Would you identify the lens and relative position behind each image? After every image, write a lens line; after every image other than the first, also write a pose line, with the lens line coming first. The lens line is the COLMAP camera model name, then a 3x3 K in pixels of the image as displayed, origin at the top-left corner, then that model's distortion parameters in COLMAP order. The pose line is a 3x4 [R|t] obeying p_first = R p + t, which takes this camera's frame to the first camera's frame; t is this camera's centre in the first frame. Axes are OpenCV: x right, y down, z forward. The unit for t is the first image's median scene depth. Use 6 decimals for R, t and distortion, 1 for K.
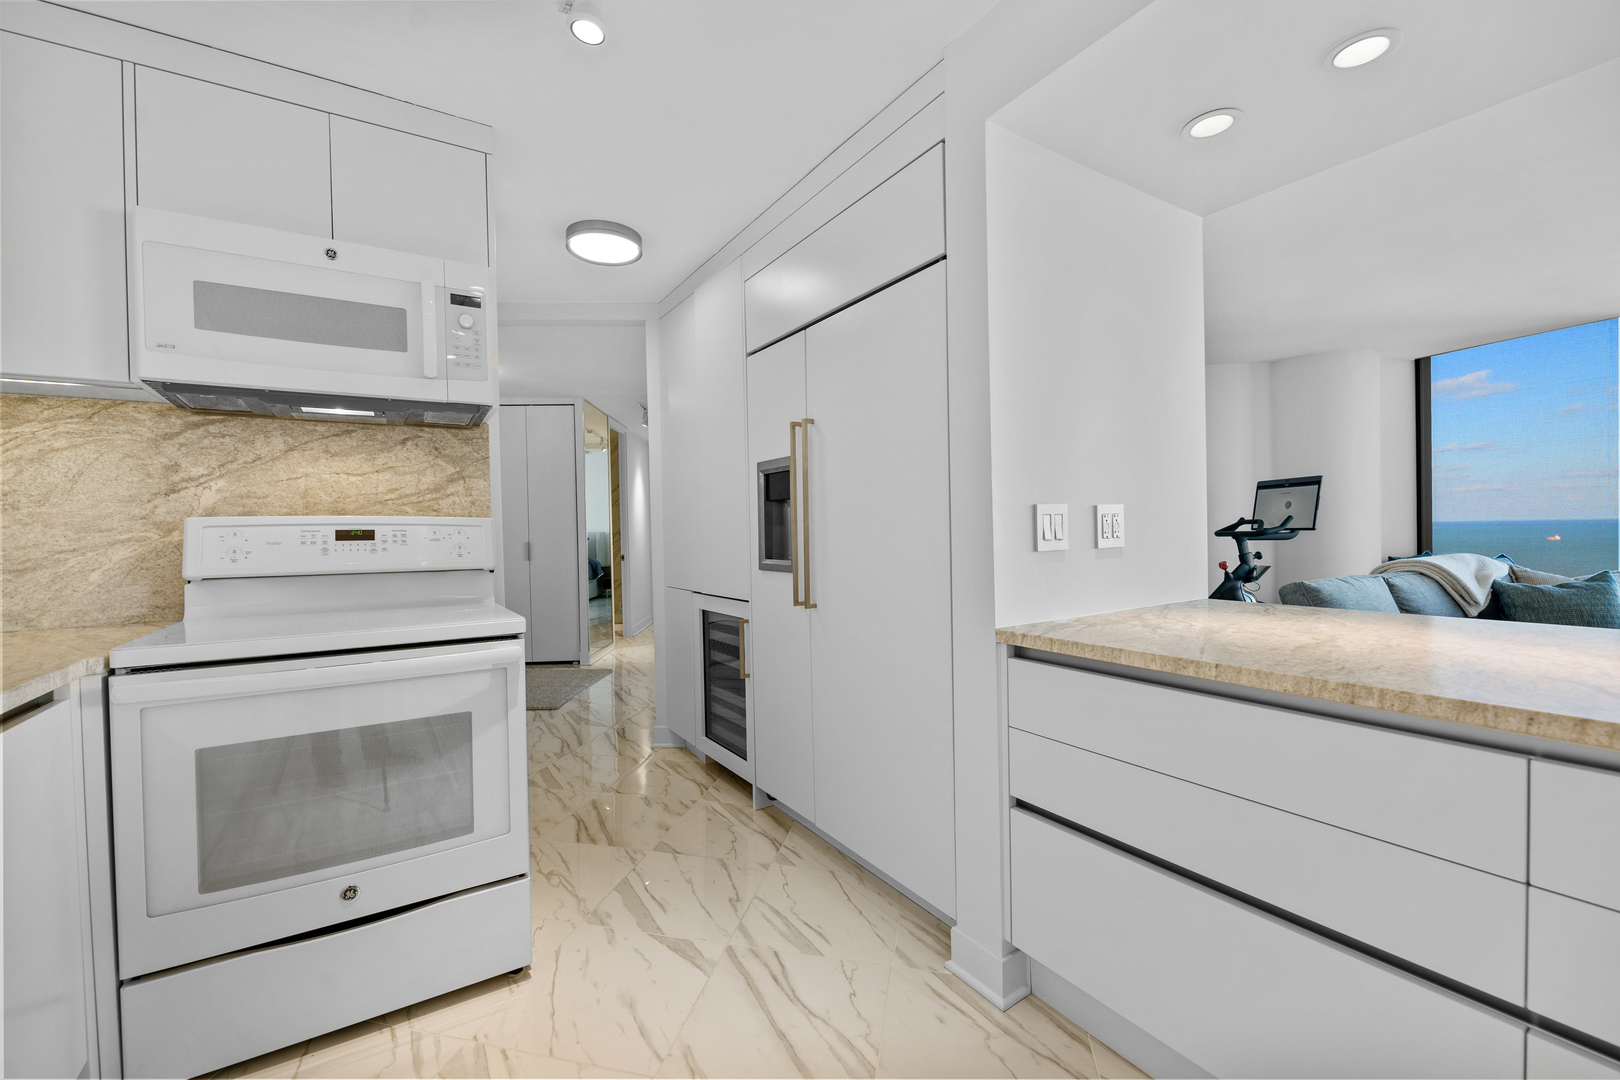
lens RADIAL K [[668.5, 0, 812.8], [0, 668.5, 551.0], [0, 0, 1]] dist [-0.002114, -0.002661]
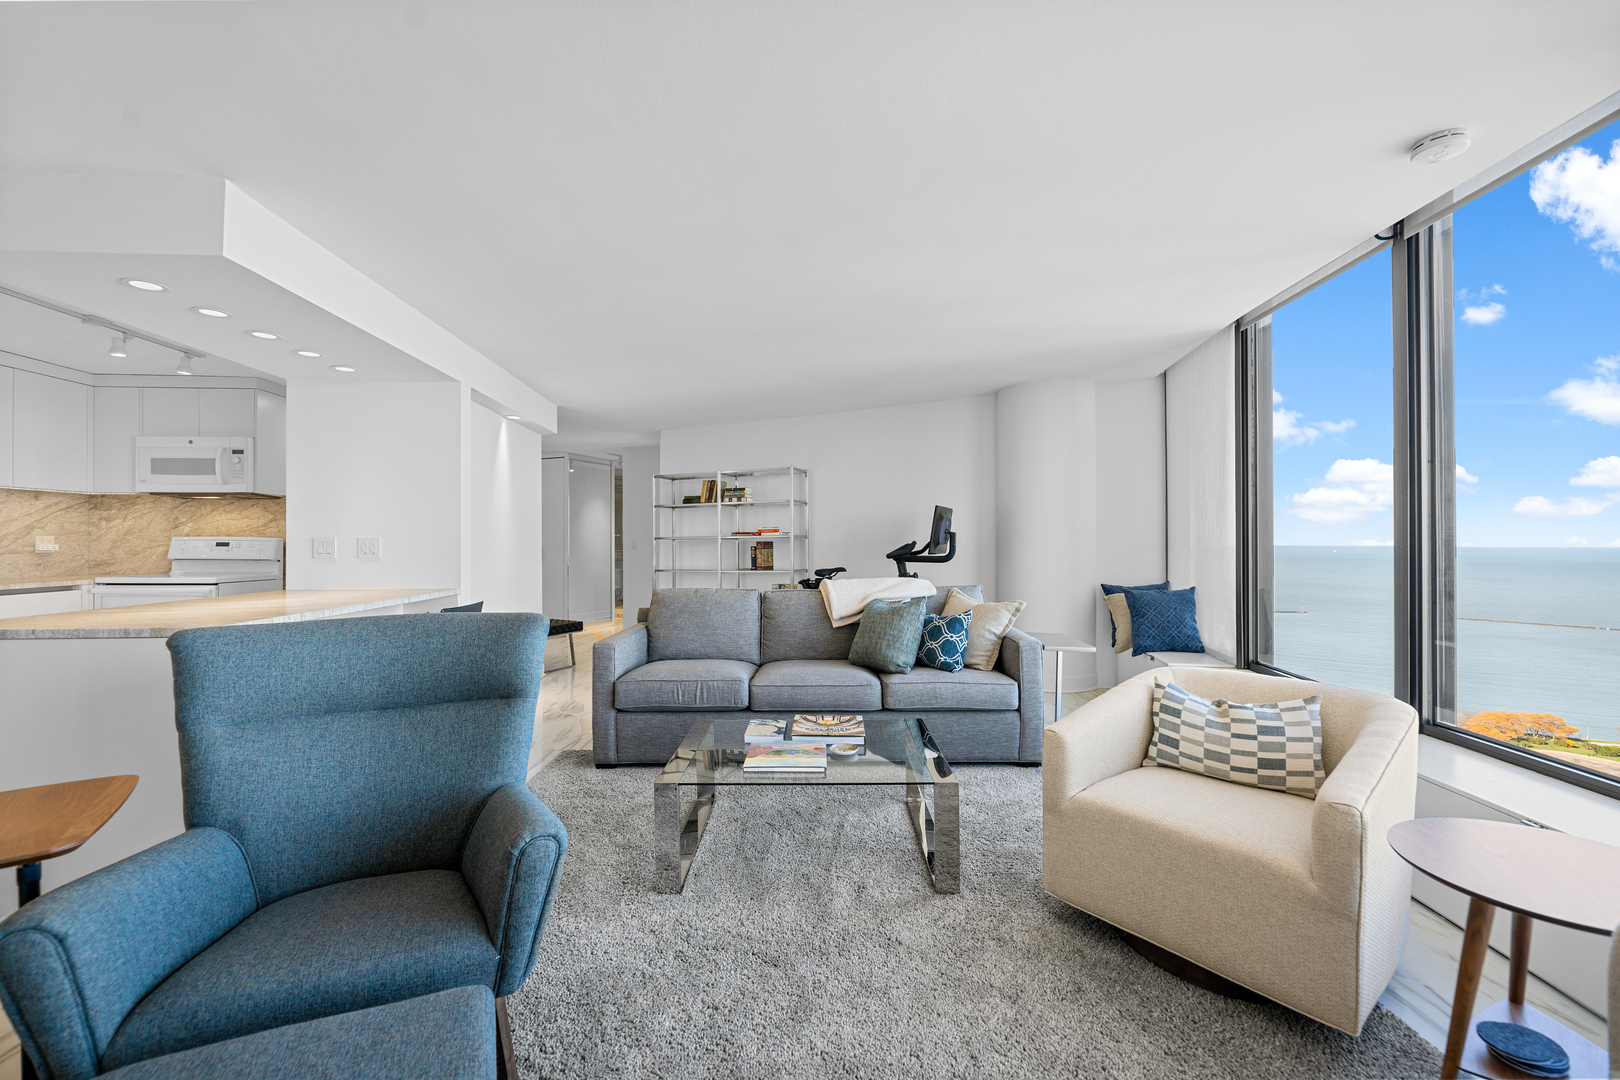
lens RADIAL K [[668.5, 0, 816.1], [0, 668.5, 534.7], [0, 0, 1]] dist [-0.002114, -0.002661]
pose [[0.882310, 0.012125, -0.470513, 2.483015], [-0.031215, 0.998975, -0.032791, -0.047731], [0.469633, 0.043619, 0.881783, -0.174800]]
